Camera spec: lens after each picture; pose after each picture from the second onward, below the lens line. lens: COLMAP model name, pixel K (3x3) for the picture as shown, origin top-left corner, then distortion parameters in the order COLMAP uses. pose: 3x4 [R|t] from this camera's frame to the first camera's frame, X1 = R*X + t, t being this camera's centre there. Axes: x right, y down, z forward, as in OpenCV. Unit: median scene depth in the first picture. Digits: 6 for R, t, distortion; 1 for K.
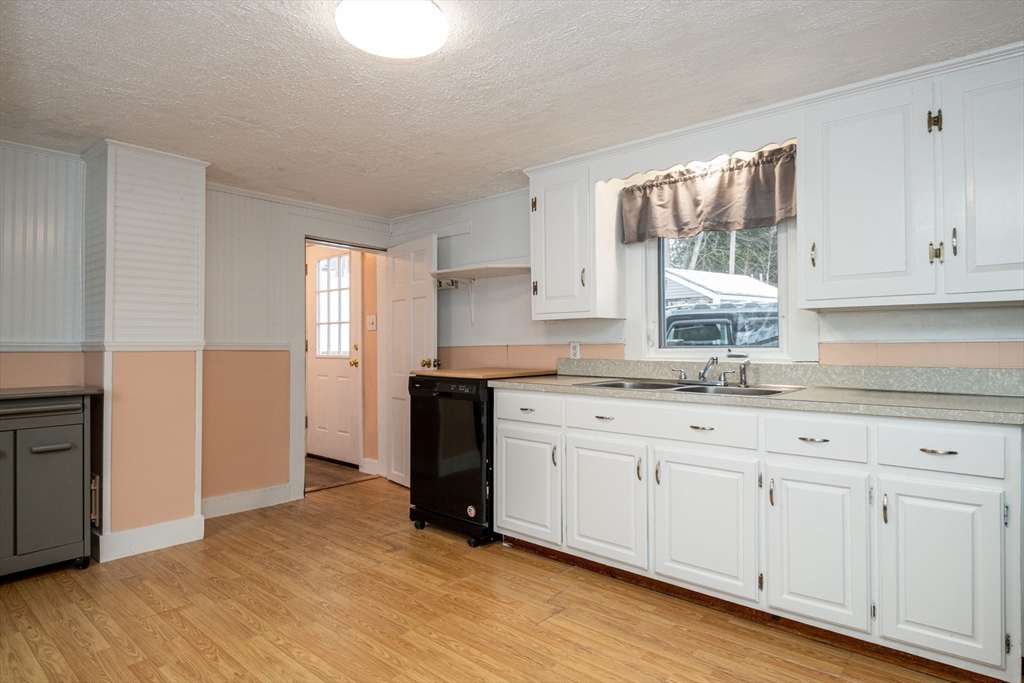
lens RADIAL K [[577.6, 0, 512.0], [0, 577.6, 341.5], [0, 0, 1]] dist [0.015981, -0.019797]
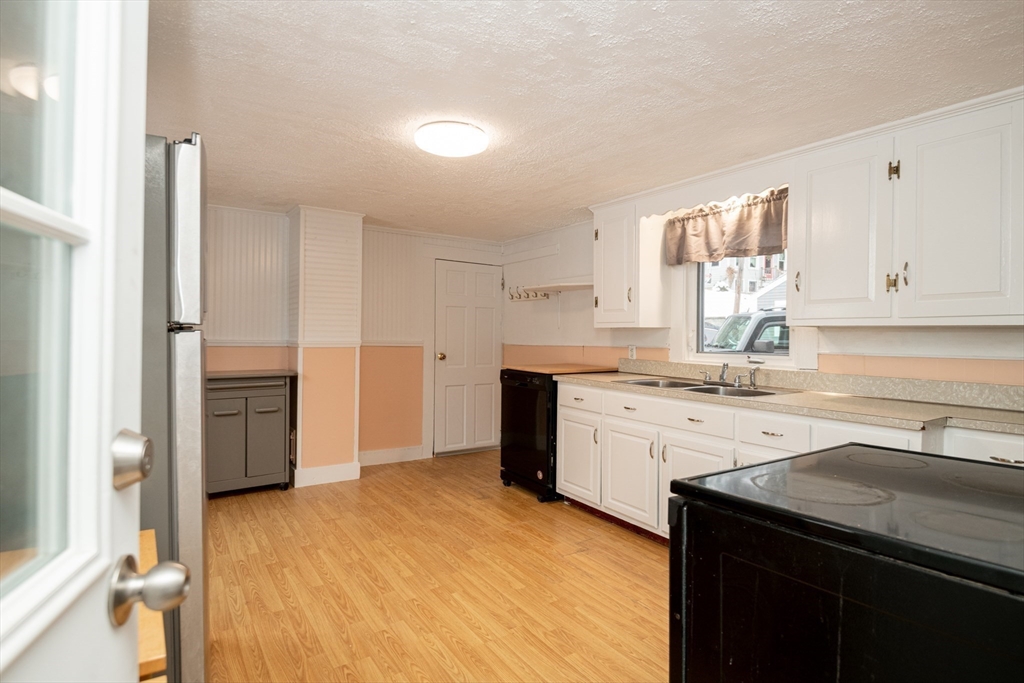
lens RADIAL K [[535.1, 0, 512.0], [0, 535.1, 341.5], [0, 0, 1]] dist [0.002195, -0.000539]
pose [[0.963567, 0.016349, -0.266966, 0.207911], [-0.010997, 0.999708, 0.021528, -0.036022], [0.267240, -0.017808, 0.963466, -0.194163]]
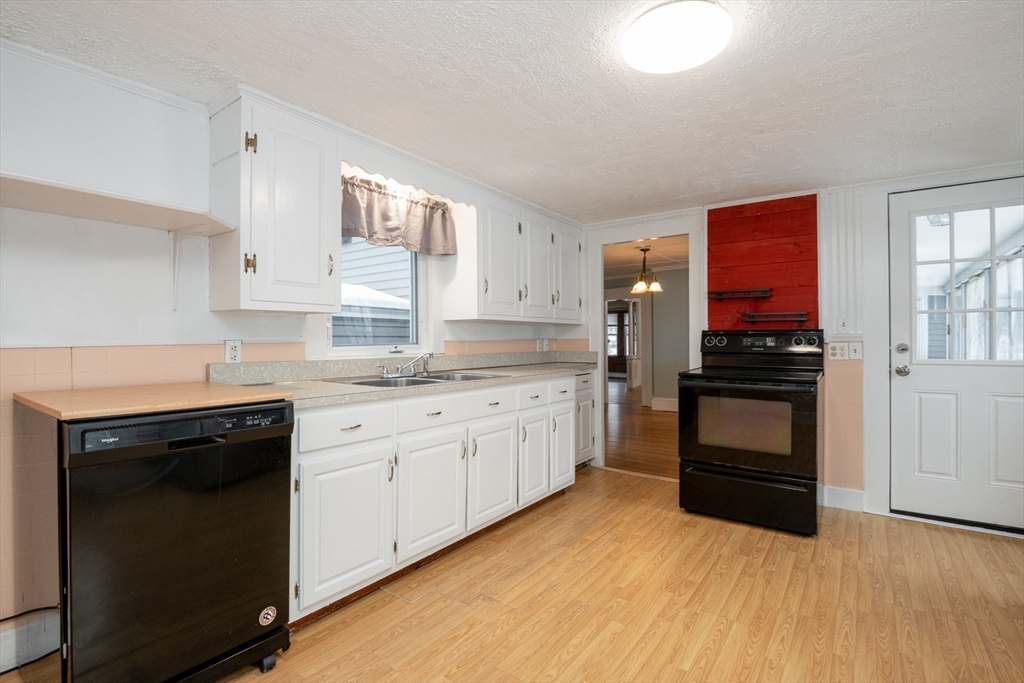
lens RADIAL K [[477.7, 0, 512.0], [0, 477.7, 341.5], [0, 0, 1]] dist [0.018571, -0.031529]
pose [[-0.082740, -0.005605, 0.996555, -0.667117], [-0.004728, 0.999975, 0.005232, -0.003272], [-0.996560, -0.004279, -0.082765, 0.873345]]
